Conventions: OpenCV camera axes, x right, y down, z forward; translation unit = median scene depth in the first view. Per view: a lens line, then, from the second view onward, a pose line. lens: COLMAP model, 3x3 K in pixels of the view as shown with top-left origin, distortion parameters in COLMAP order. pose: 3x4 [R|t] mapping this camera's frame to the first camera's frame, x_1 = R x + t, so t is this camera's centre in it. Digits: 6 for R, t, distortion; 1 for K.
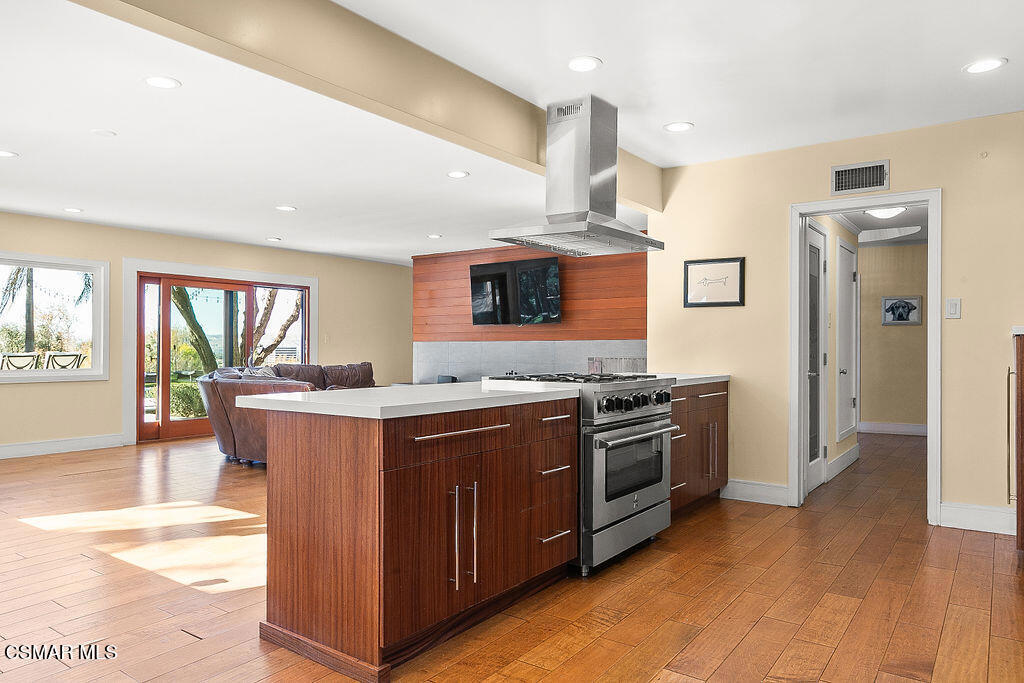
lens RADIAL K [[681.8, 0, 512.0], [0, 681.8, 341.5], [0, 0, 1]] dist [0.001462, -0.001414]
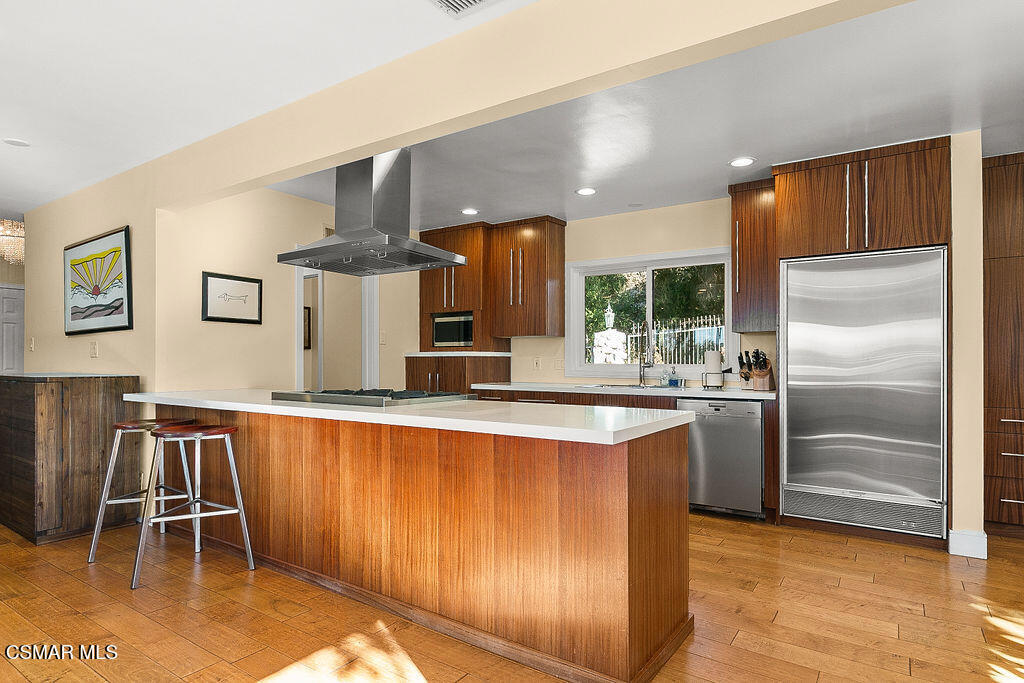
lens RADIAL K [[561.4, 0, 512.7], [0, 561.4, 362.1], [0, 0, 1]] dist [-0.004277, -0.001213]
pose [[-0.031666, 0.002288, 0.999496, -0.316795], [-0.011268, 0.999933, -0.002646, 0.002826], [-0.999435, -0.011346, -0.031638, 0.350998]]
